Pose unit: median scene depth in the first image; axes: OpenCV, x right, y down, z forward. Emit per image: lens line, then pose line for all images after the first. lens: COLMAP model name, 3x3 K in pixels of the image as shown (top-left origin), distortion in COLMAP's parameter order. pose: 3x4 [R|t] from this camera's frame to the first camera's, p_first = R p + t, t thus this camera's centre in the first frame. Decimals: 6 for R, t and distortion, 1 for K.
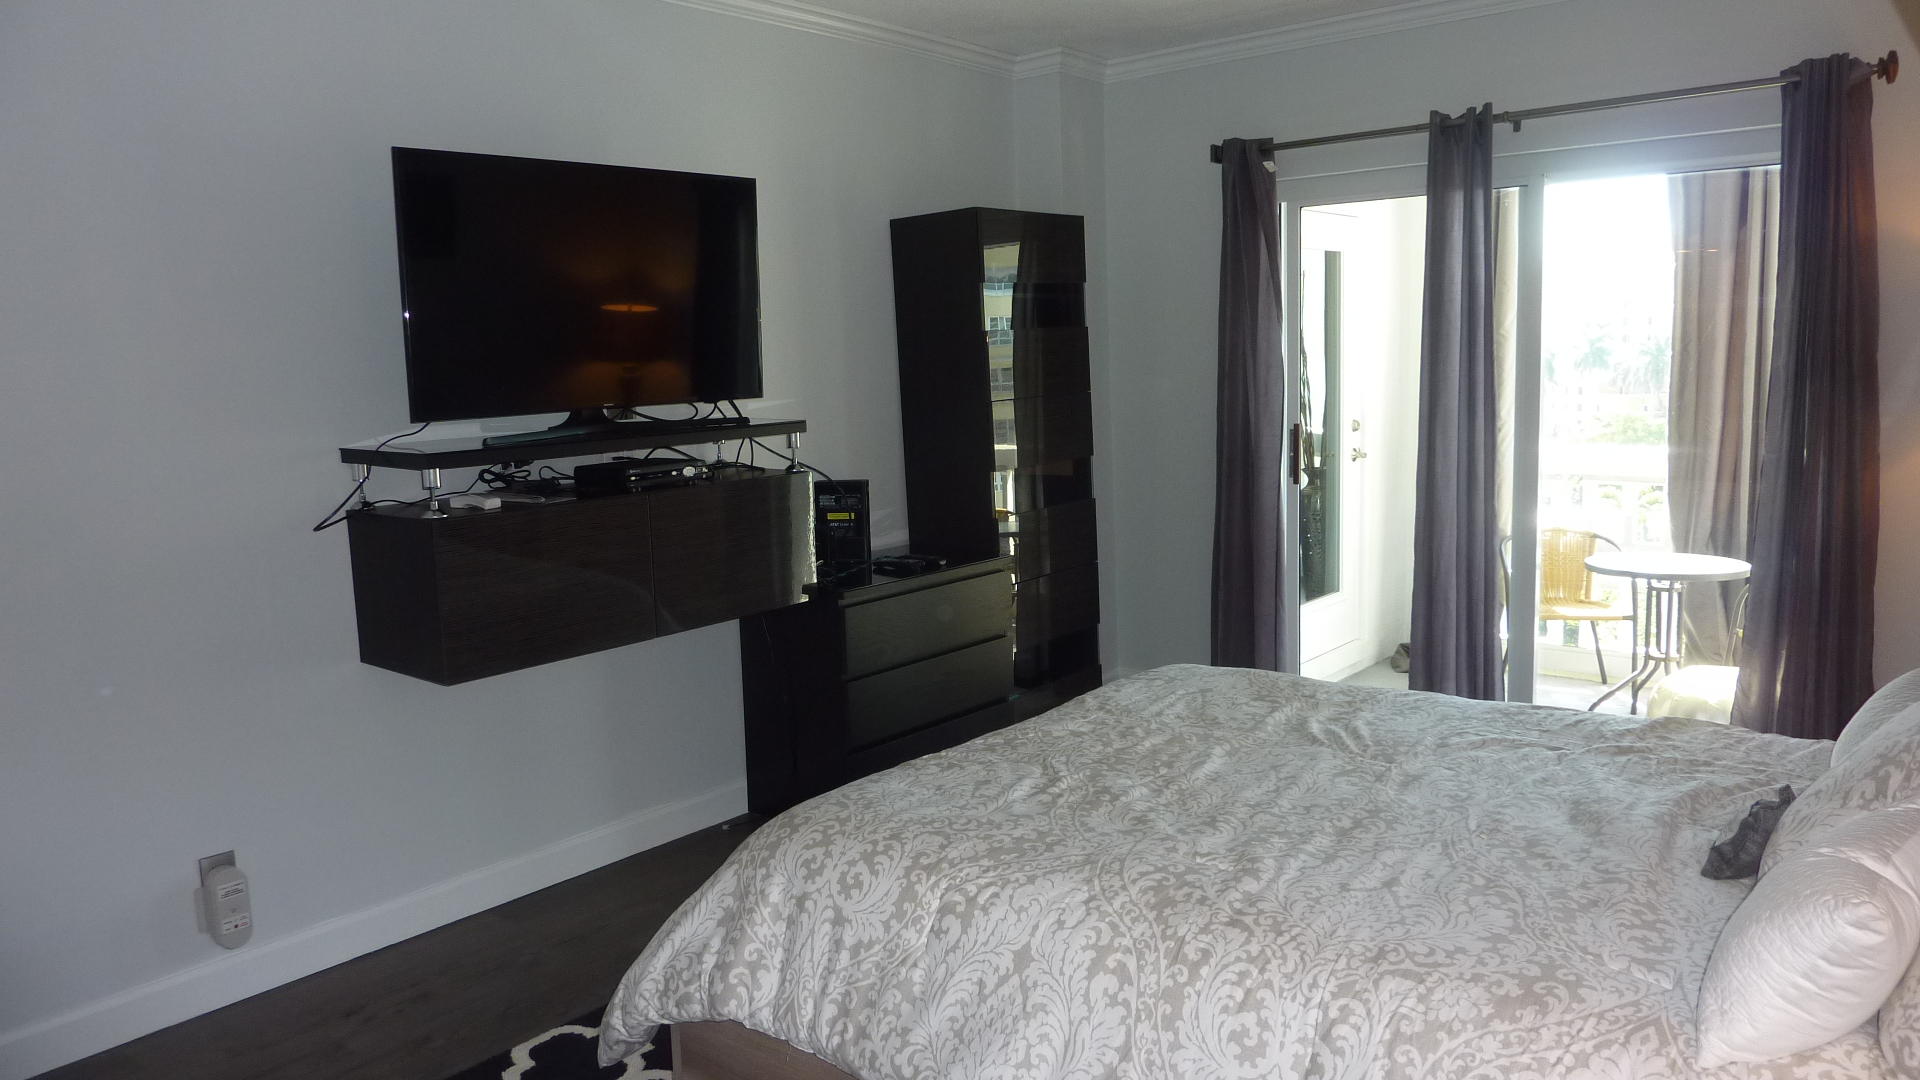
lens RADIAL K [[1340.1, 0, 976.9], [0, 1340.1, 532.4], [0, 0, 1]] dist [-0.042841, -0.001492]
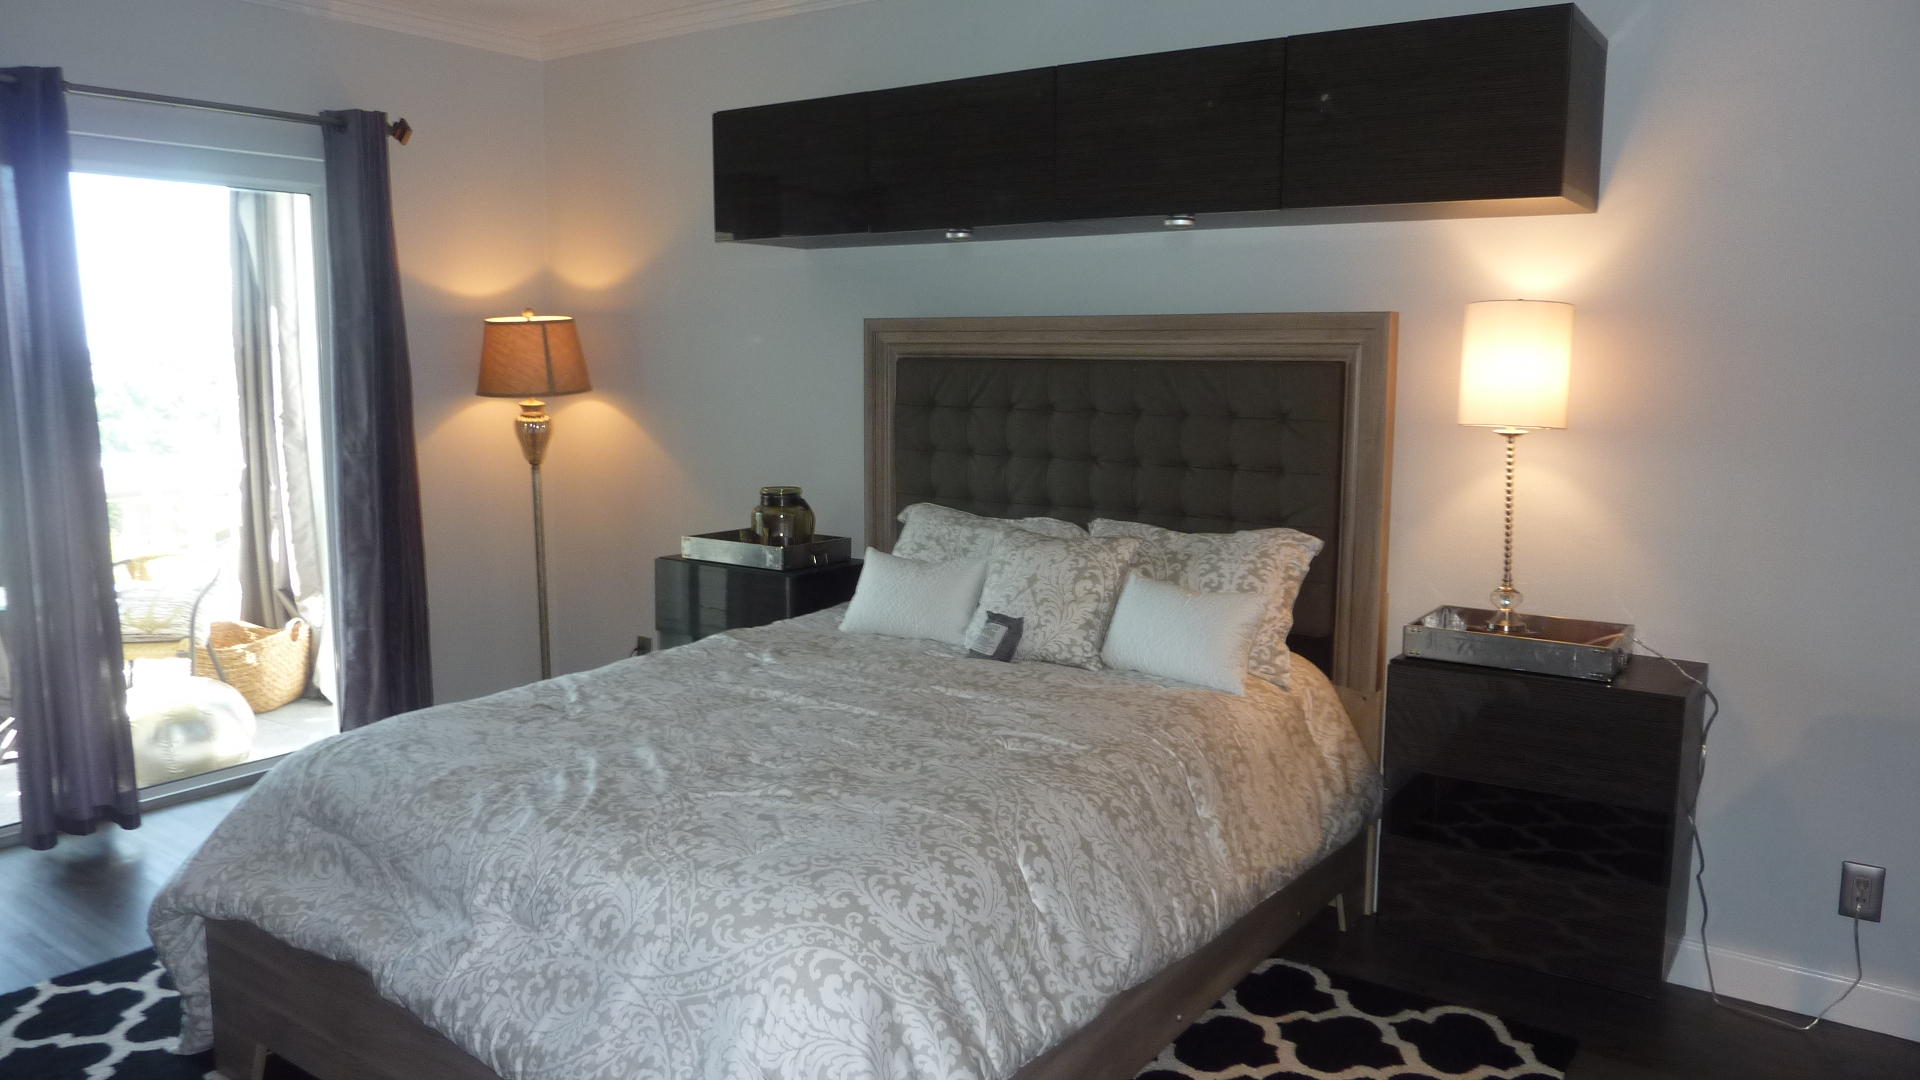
lens RADIAL K [[1340.1, 0, 976.7], [0, 1340.1, 544.0], [0, 0, 1]] dist [-0.042841, -0.001492]
pose [[-0.070095, -0.109608, 0.991500, -1.003205], [0.139740, 0.983065, 0.118555, -0.093886], [-0.987704, 0.146862, -0.053592, 1.005812]]
